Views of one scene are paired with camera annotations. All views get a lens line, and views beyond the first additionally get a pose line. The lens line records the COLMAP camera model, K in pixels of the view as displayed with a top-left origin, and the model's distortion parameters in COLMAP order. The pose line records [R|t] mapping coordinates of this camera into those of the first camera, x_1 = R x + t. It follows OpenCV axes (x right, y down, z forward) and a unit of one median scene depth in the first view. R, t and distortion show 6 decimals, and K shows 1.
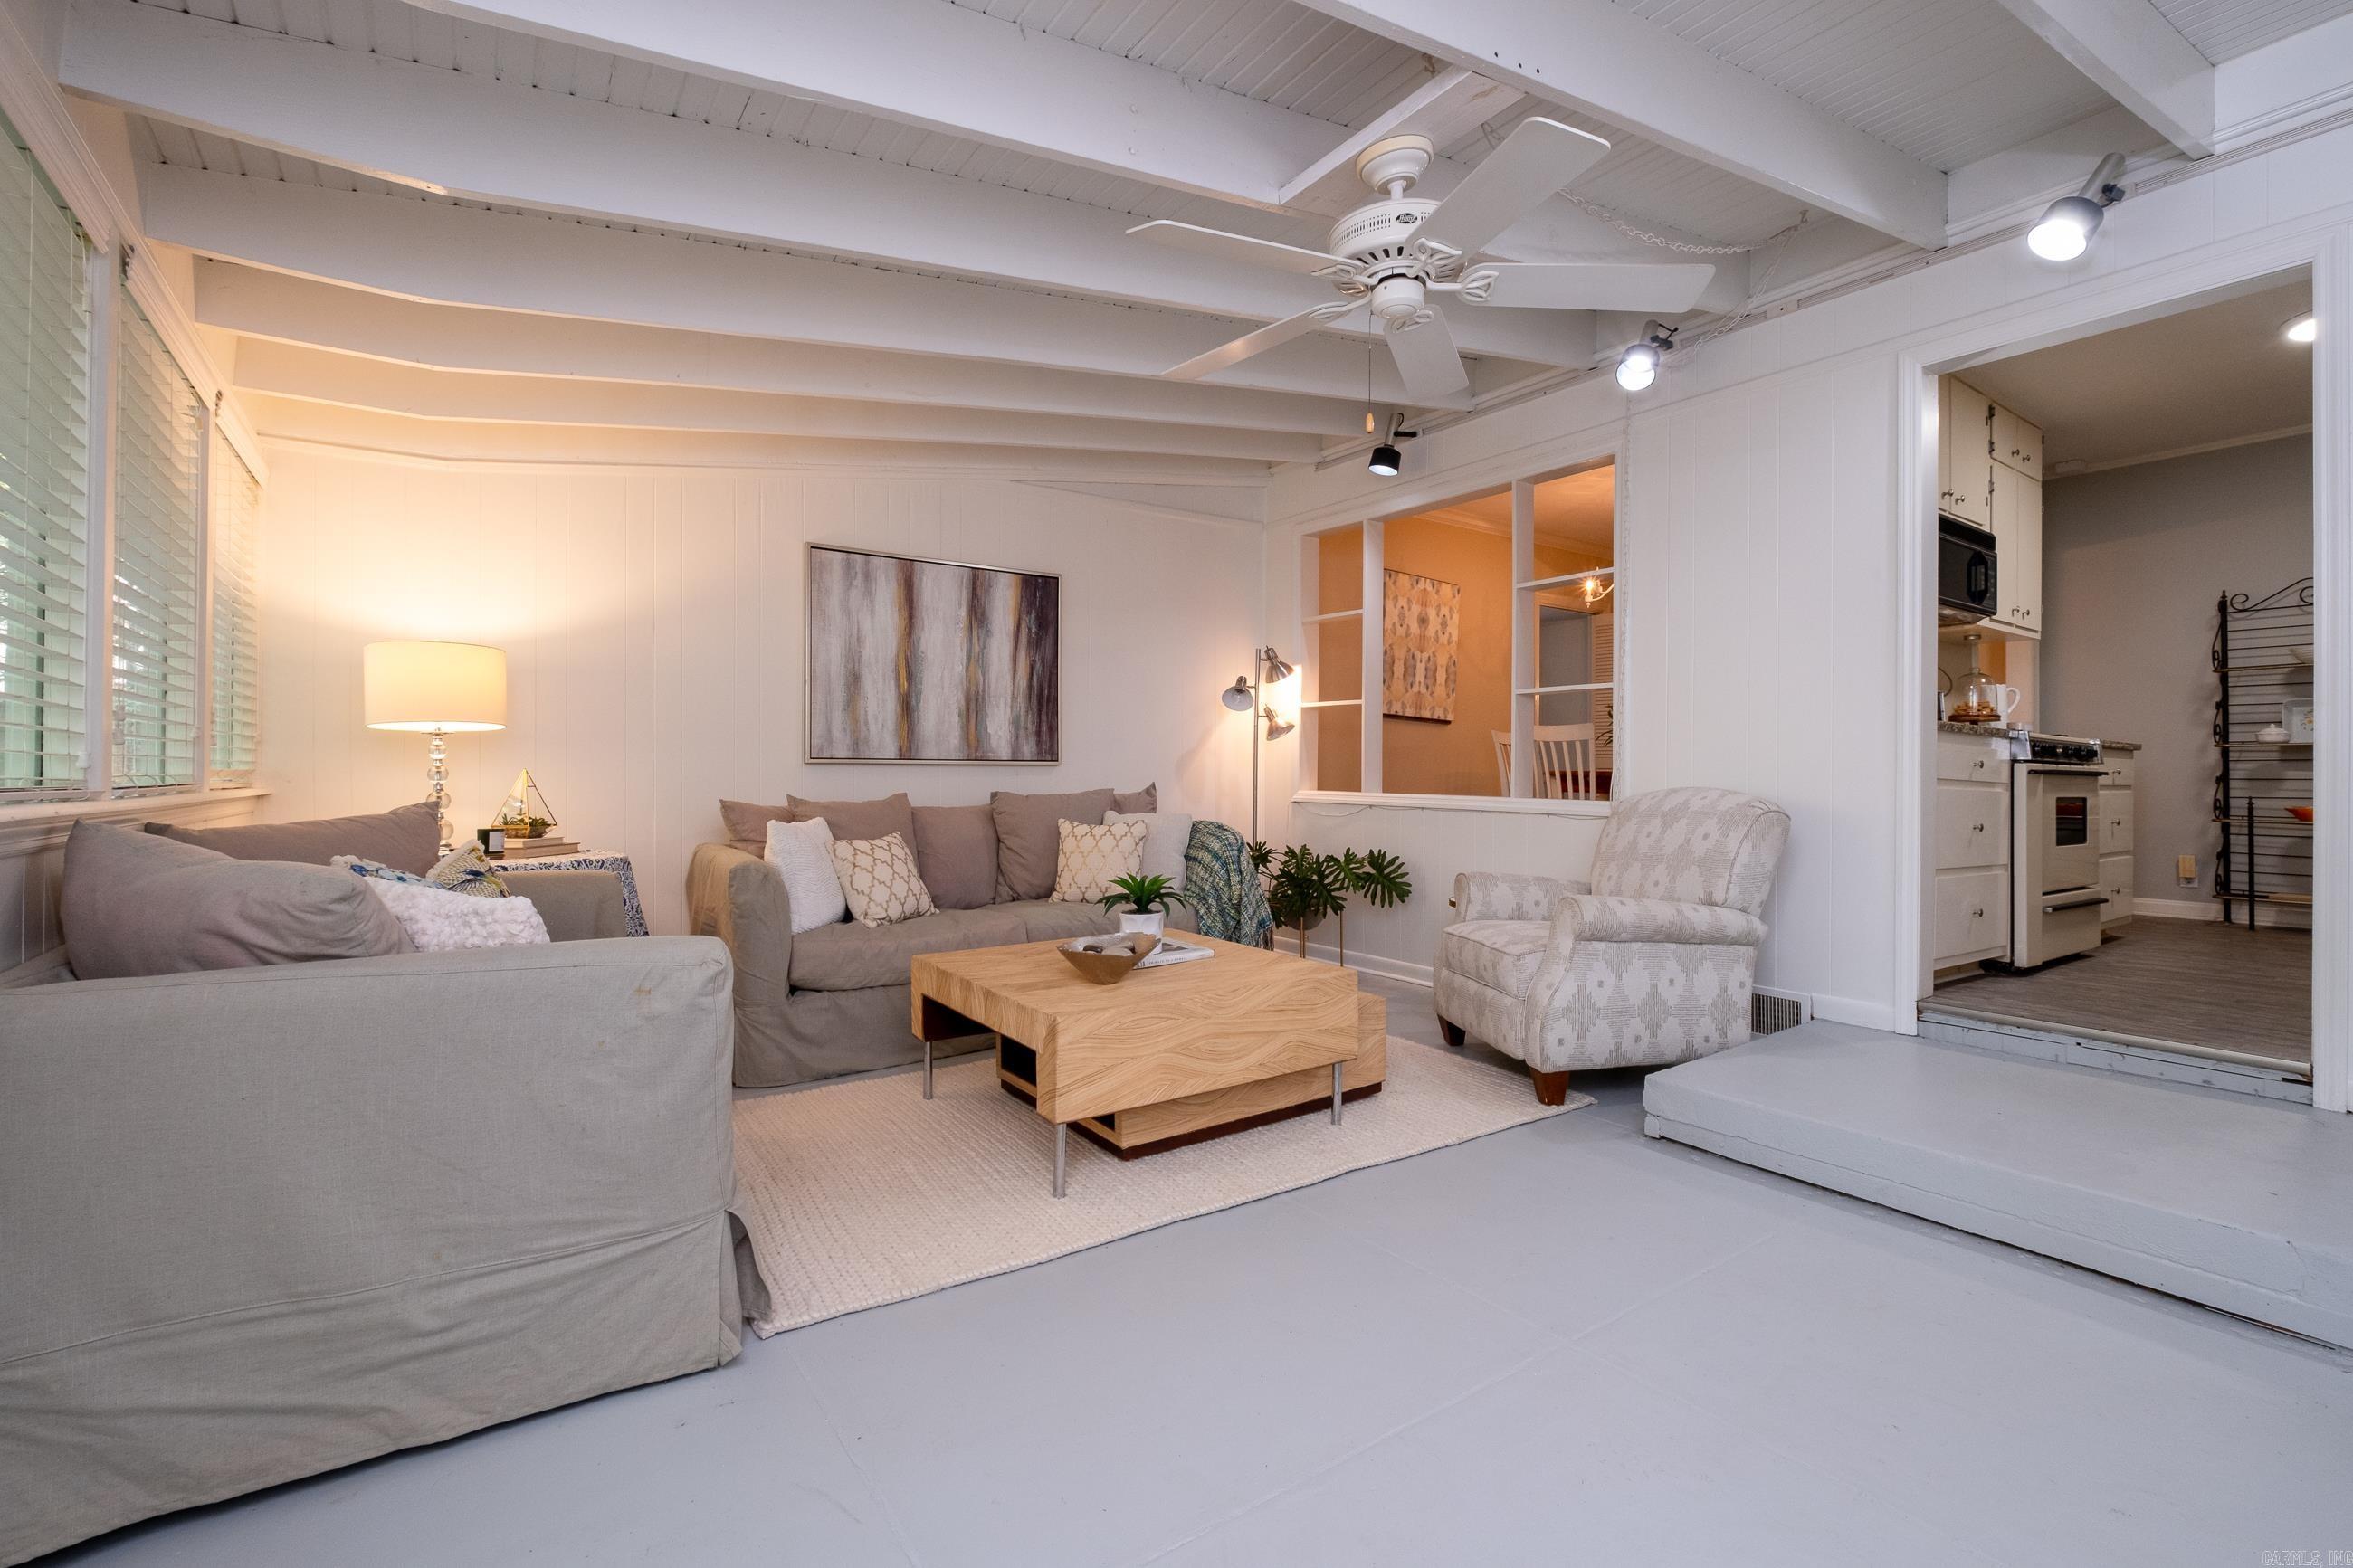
lens RADIAL K [[1033.8, 0, 1189.3], [0, 1033.8, 771.1], [0, 0, 1]] dist [-0.001821, -0.000337]
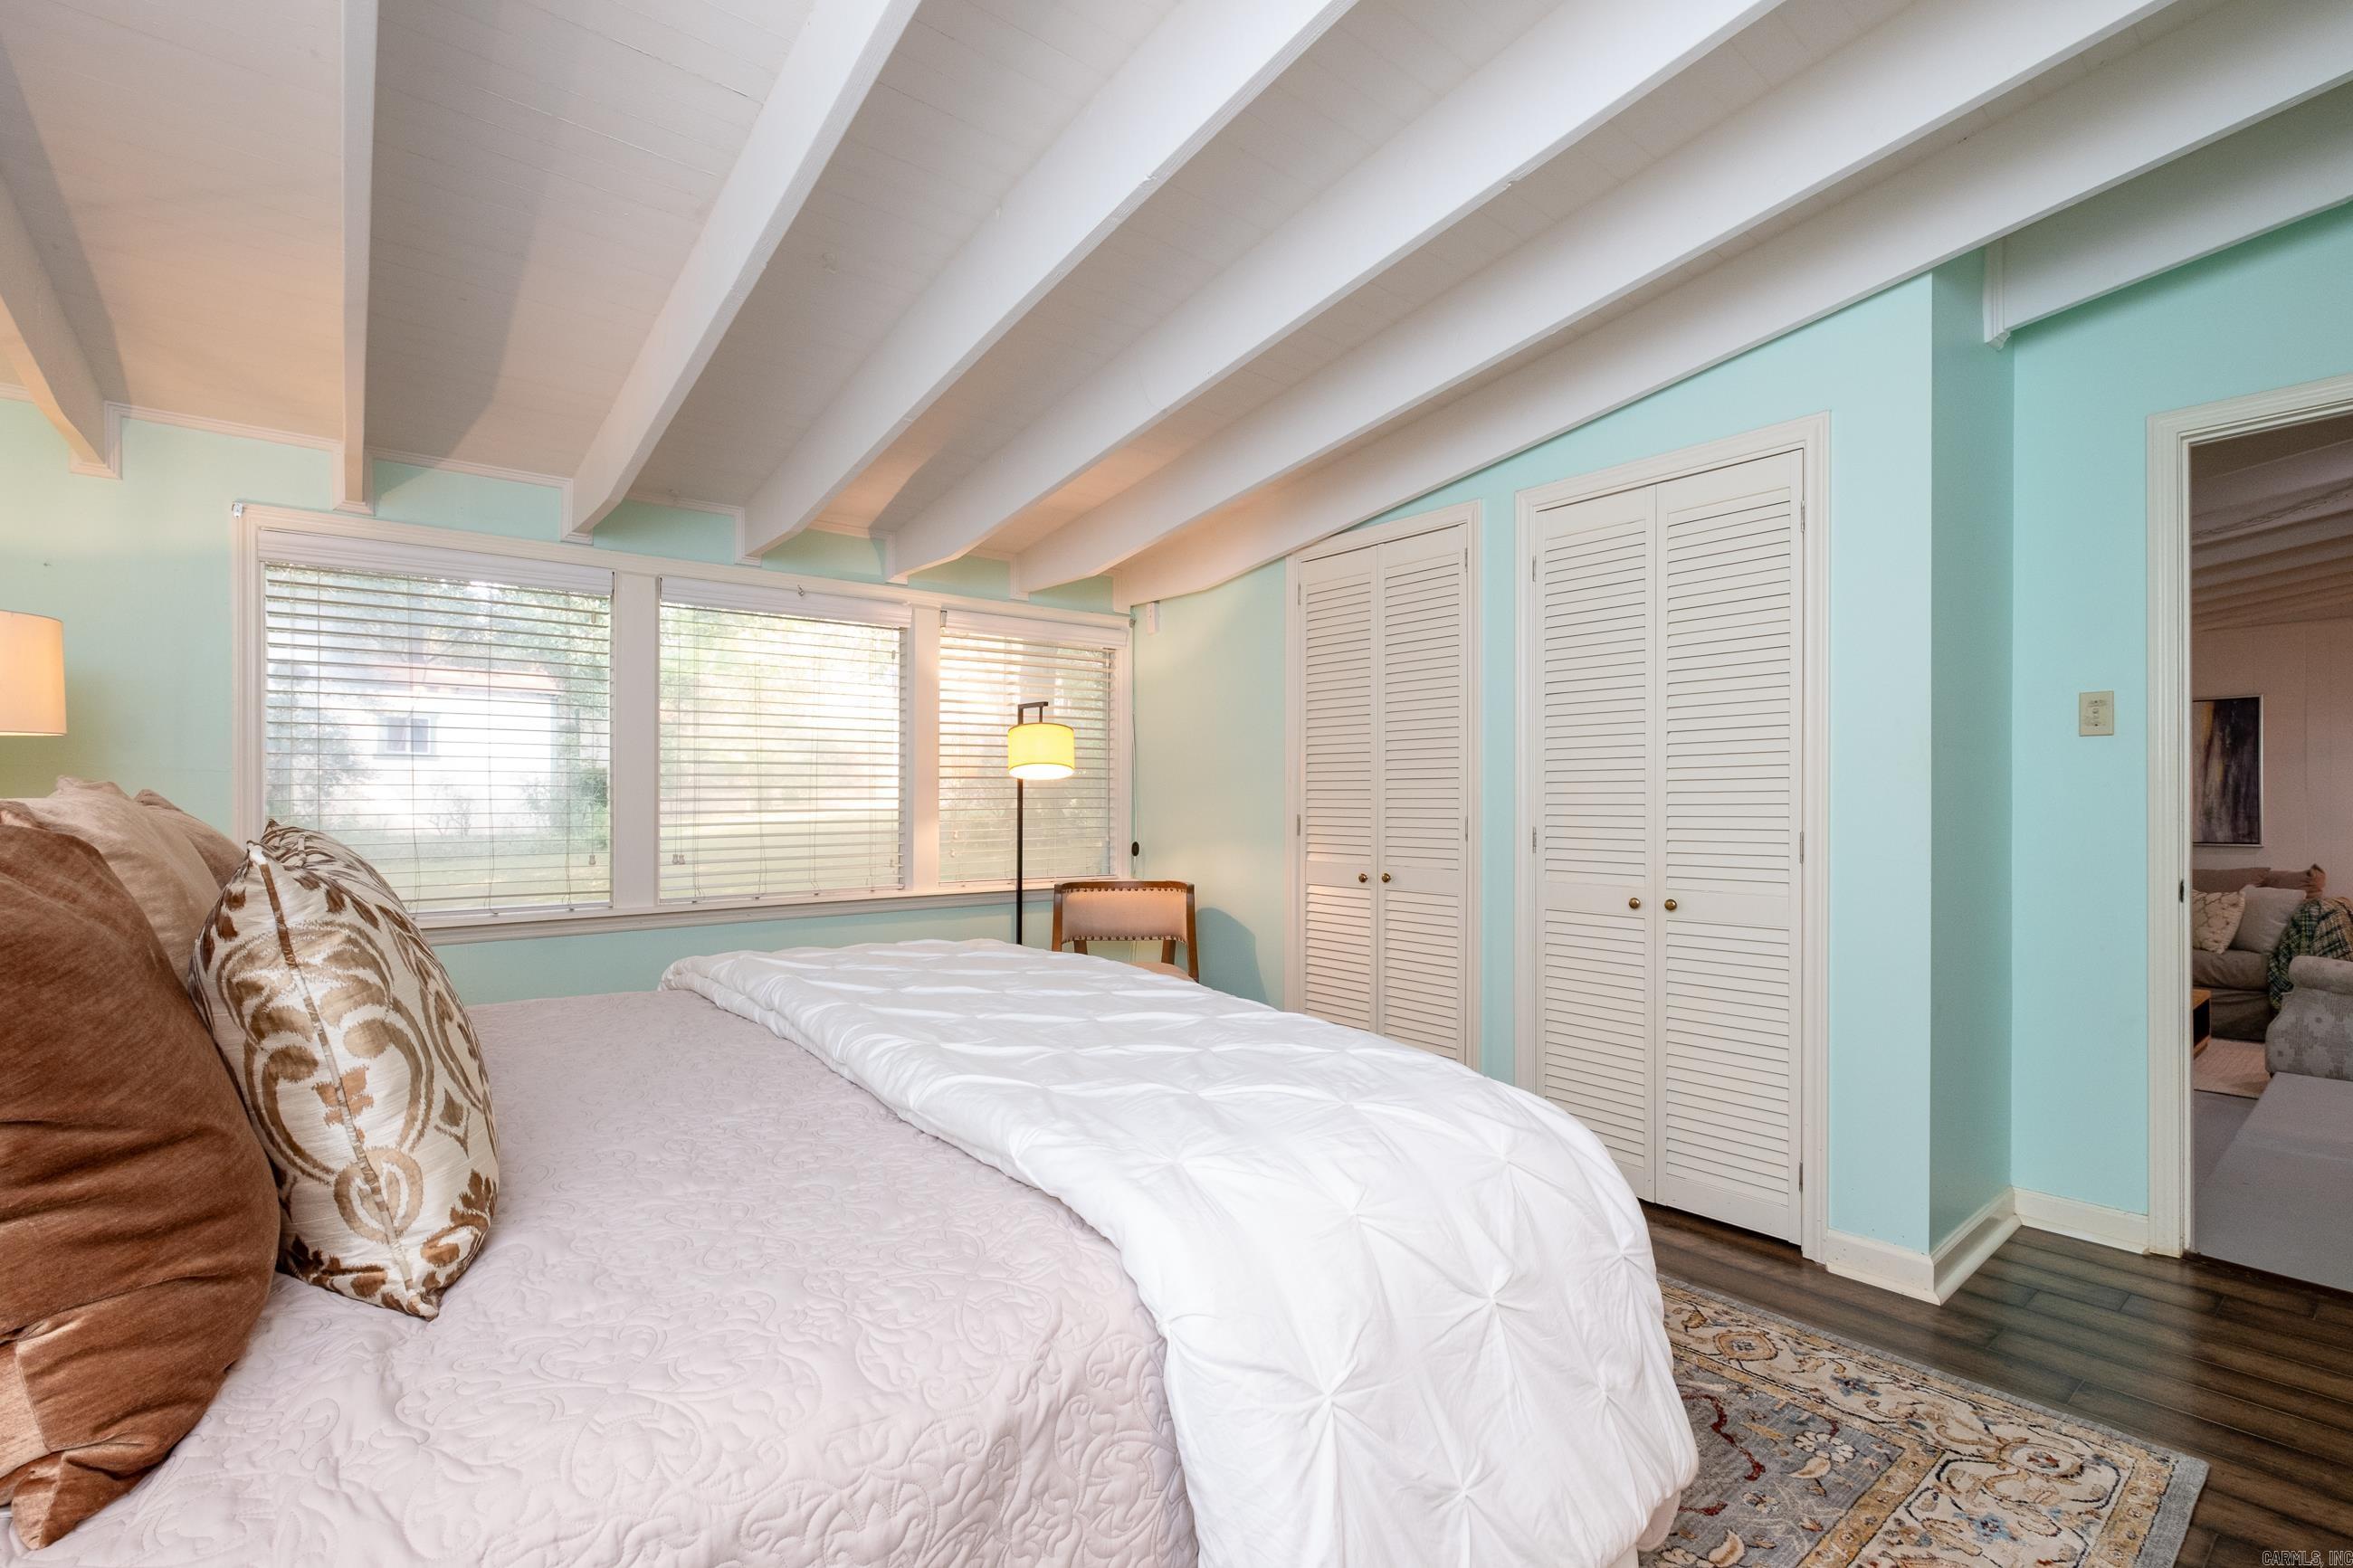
lens RADIAL K [[1057.1, 0, 1178.6], [0, 1057.1, 777.2], [0, 0, 1]] dist [-0.000950, -0.000179]
pose [[0.070342, -0.025994, -0.997184, 1.216964], [-0.006560, 0.999627, -0.026521, -0.054754], [0.997501, 0.008407, 0.070145, -0.463391]]
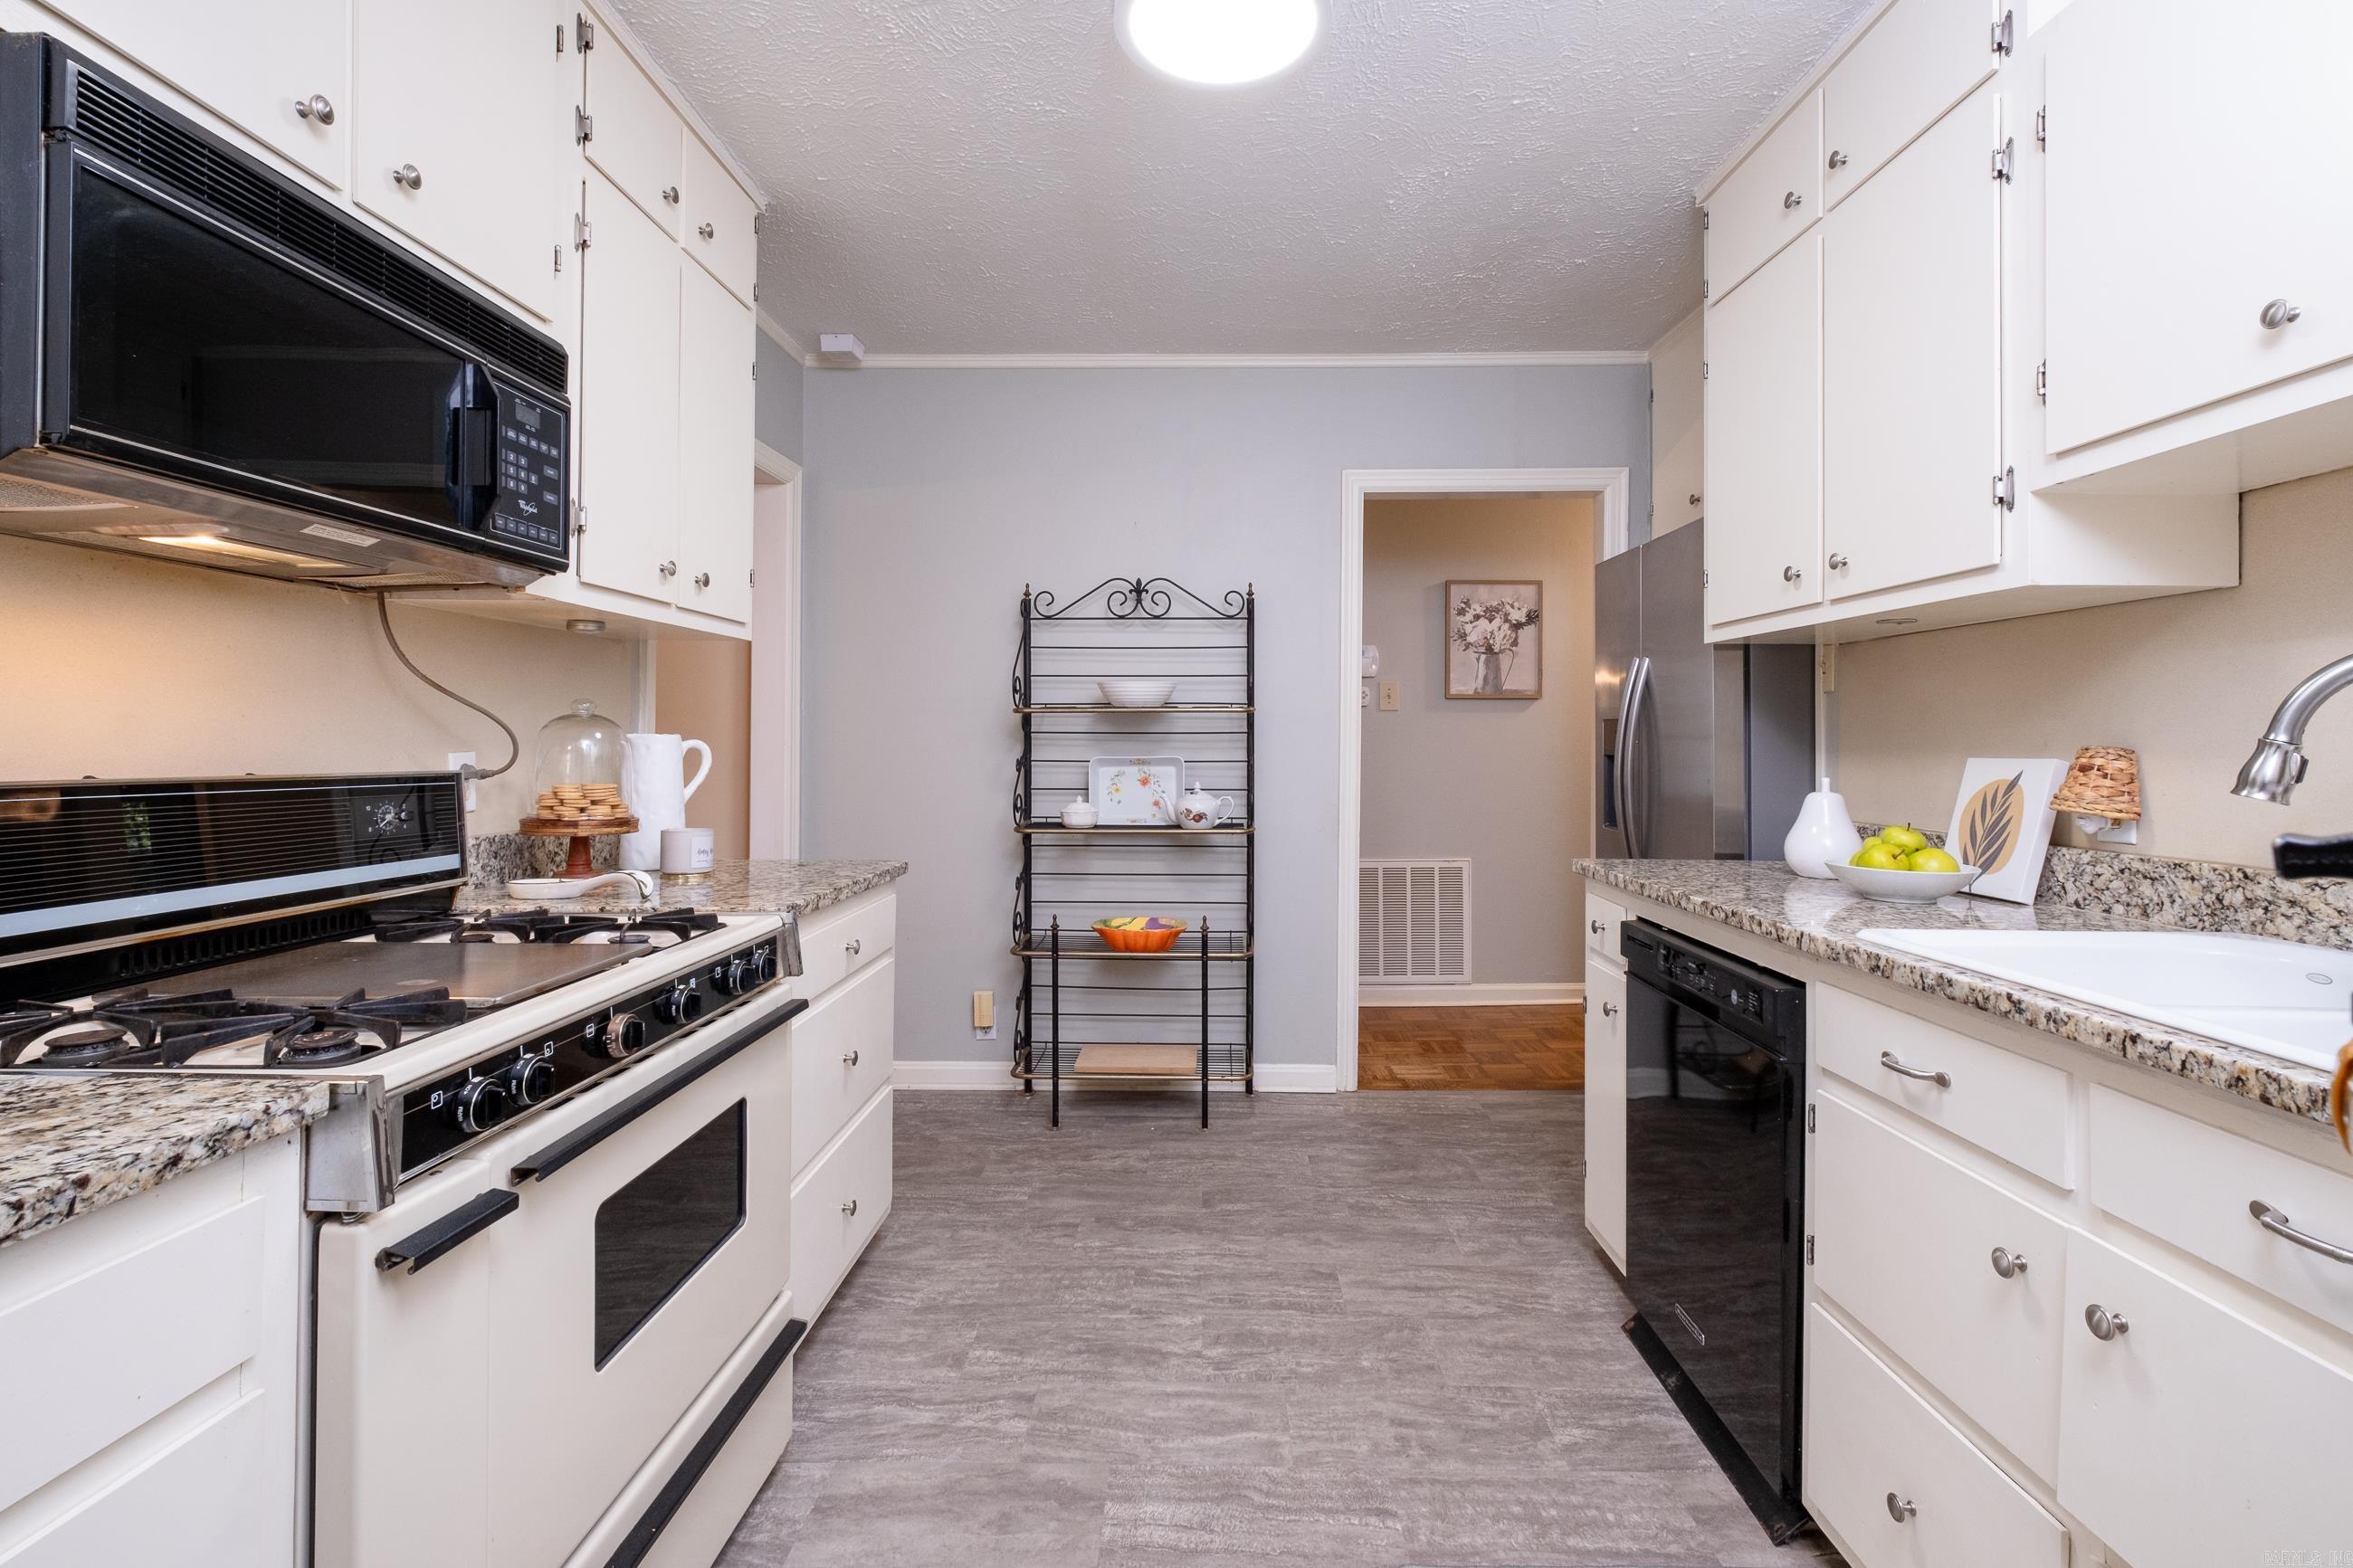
lens RADIAL K [[1063.2, 0, 1184.8], [0, 1063.2, 734.6], [0, 0, 1]] dist [-0.000463, 0.000098]
pose [[0.600782, 0.000810, 0.799413, 0.616027], [-0.005851, 0.999977, 0.003384, -0.096919], [-0.799392, -0.006710, 0.600773, 0.605129]]
